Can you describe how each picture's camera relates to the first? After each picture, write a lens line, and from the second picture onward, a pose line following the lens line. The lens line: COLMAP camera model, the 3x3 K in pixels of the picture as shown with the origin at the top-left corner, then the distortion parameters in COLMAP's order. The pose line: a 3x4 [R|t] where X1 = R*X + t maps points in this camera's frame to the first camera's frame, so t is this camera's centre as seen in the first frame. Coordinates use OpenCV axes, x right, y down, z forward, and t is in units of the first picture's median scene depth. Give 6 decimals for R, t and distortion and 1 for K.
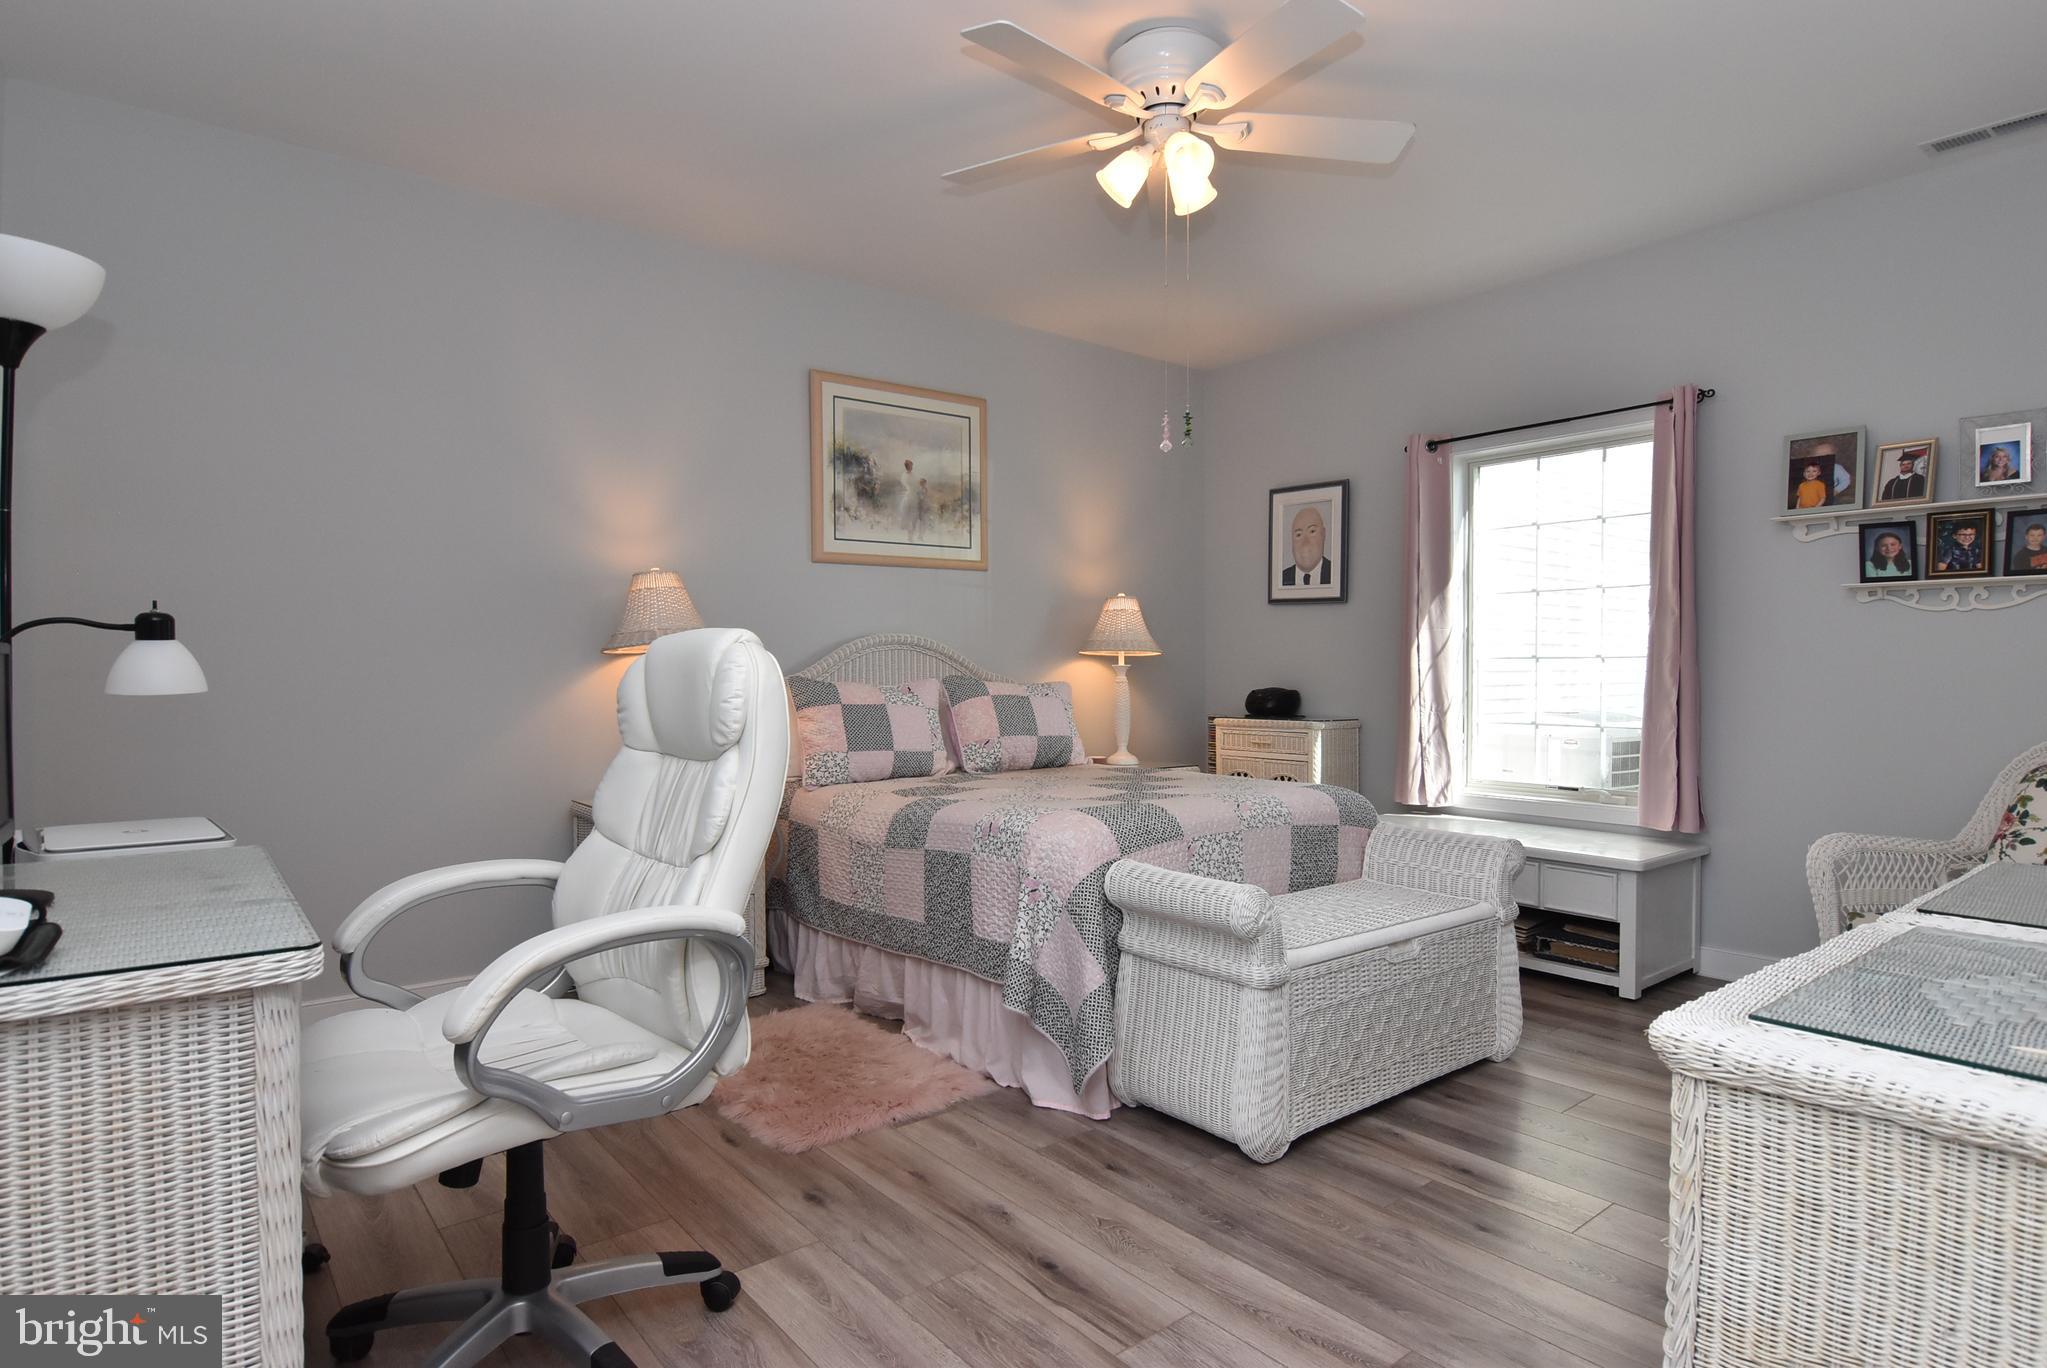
lens RADIAL K [[1088.1, 0, 1027.2], [0, 1088.1, 682.2], [0, 0, 1]] dist [0.002829, -0.020349]
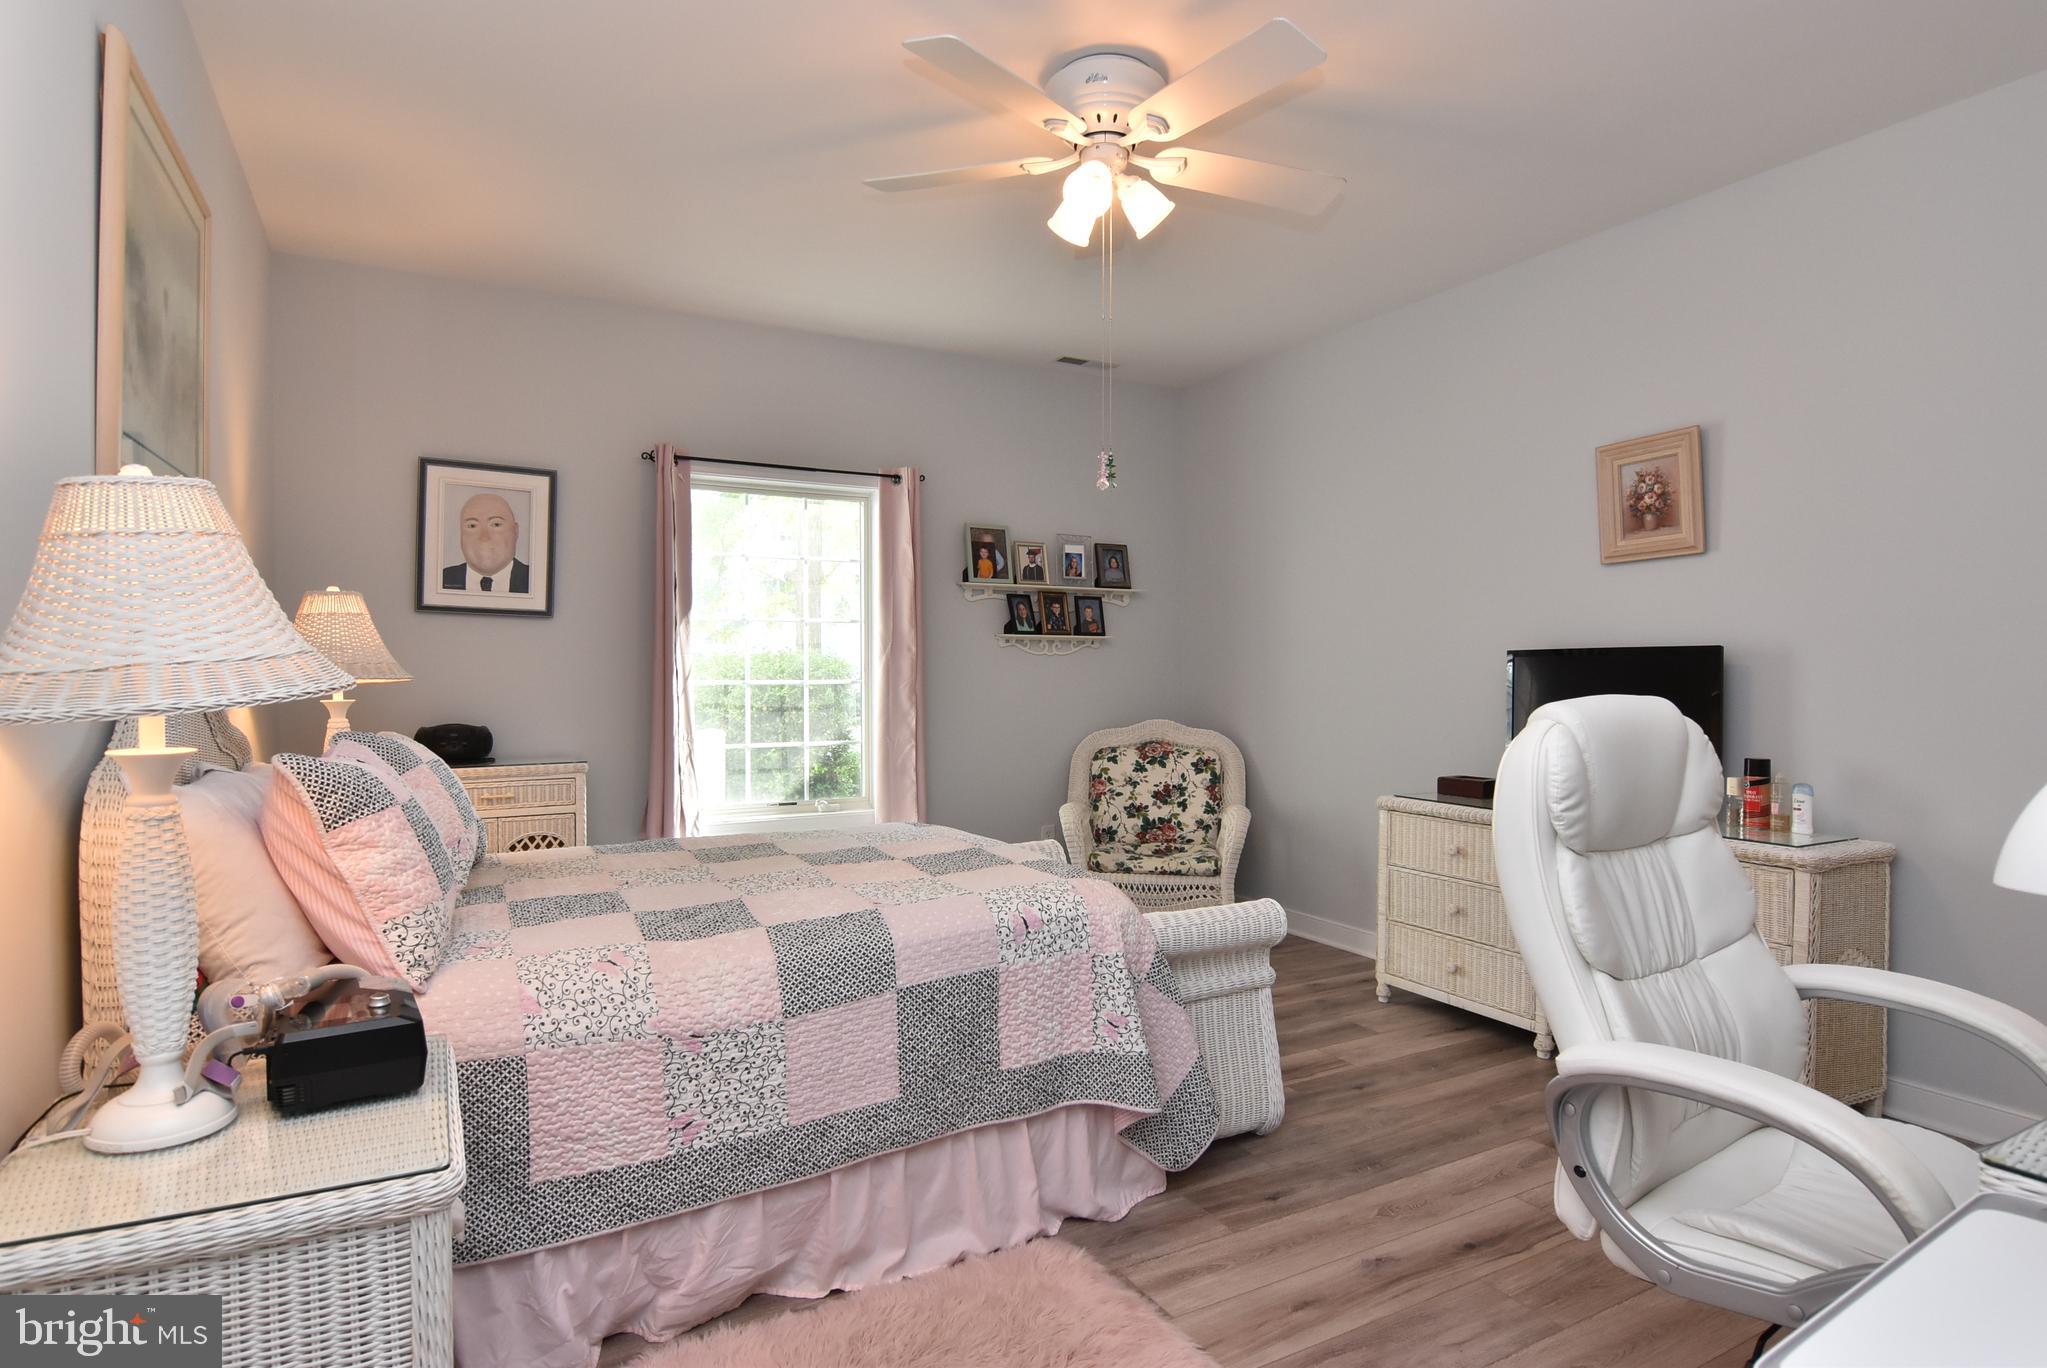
lens RADIAL K [[1088.1, 0, 1027.2], [0, 1088.1, 682.2], [0, 0, 1]] dist [0.002829, -0.020349]
pose [[0.176729, -0.011406, 0.984194, -0.673816], [0.011115, 0.999892, 0.009592, -0.040363], [-0.984197, 0.009244, 0.176836, 0.716928]]
